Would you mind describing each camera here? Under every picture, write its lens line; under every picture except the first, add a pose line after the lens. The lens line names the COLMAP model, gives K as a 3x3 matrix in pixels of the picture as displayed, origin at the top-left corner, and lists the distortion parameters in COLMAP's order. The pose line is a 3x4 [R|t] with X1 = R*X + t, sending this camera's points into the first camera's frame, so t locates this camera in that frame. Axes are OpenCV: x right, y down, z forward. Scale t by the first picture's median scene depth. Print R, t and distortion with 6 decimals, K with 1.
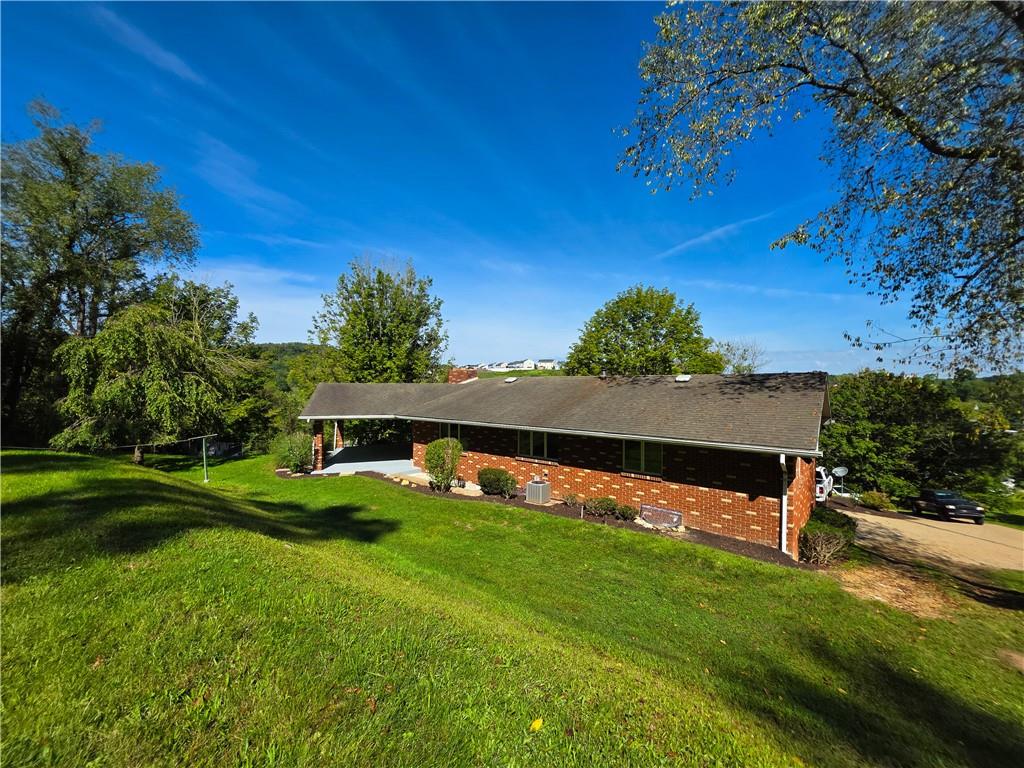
lens RADIAL K [[410.4, 0, 510.2], [0, 410.4, 385.0], [0, 0, 1]] dist [0.000309, 0.001222]
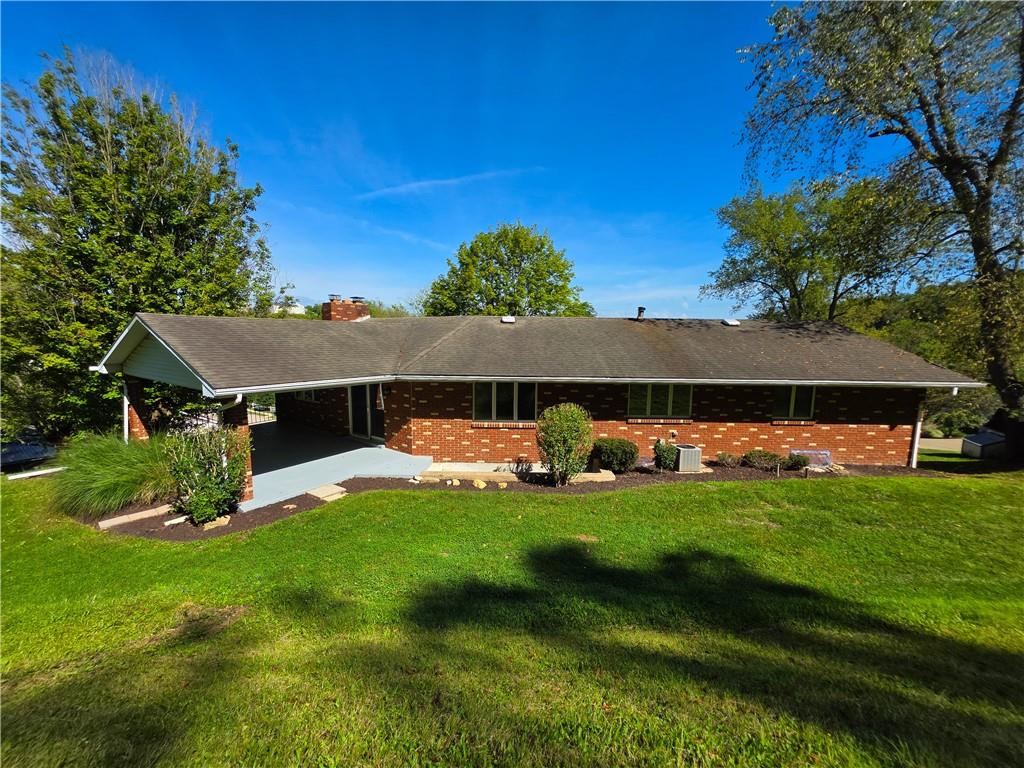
lens RADIAL K [[410.4, 0, 511.9], [0, 410.4, 382.7], [0, 0, 1]] dist [0.000309, 0.001222]
pose [[0.771351, -0.070177, 0.632529, -0.727373], [-0.008725, 0.992642, 0.120770, 0.017419], [-0.636350, -0.098675, 0.765063, 0.630343]]
